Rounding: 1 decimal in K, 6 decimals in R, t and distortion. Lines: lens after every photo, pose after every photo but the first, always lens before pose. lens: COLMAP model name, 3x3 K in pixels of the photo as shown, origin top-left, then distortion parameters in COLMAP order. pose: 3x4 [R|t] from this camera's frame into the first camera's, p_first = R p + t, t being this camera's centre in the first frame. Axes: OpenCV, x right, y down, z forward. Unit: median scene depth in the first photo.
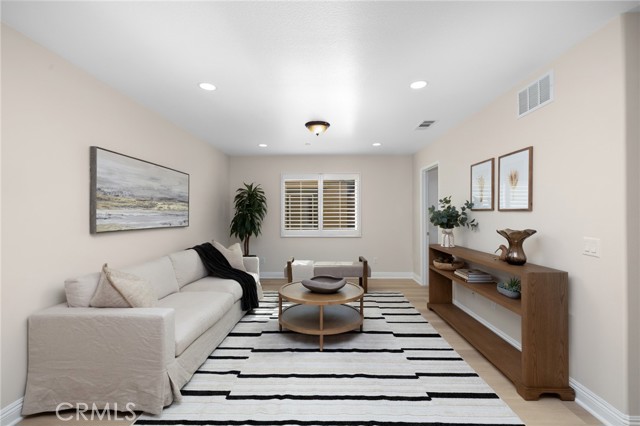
lens RADIAL K [[272.2, 0, 320.0], [0, 272.2, 213.0], [0, 0, 1]] dist [0.001434, 0.000273]
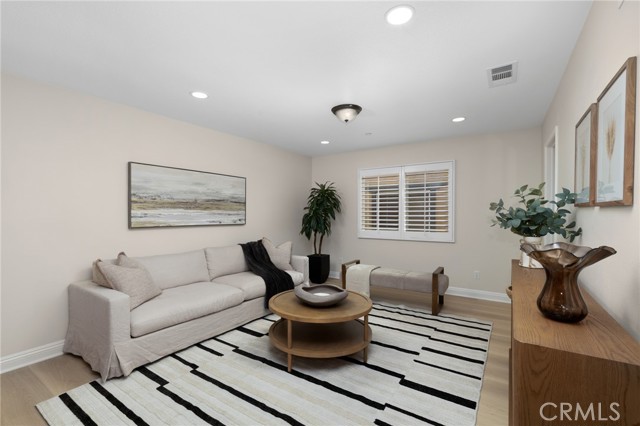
lens RADIAL K [[267.9, 0, 320.5], [0, 267.9, 216.2], [0, 0, 1]] dist [0.000728, 0.000110]
pose [[0.846924, 0.003868, -0.531700, 0.430551], [0.004317, 0.999891, 0.014150, 0.001545], [0.531697, -0.014279, 0.846814, 0.271441]]
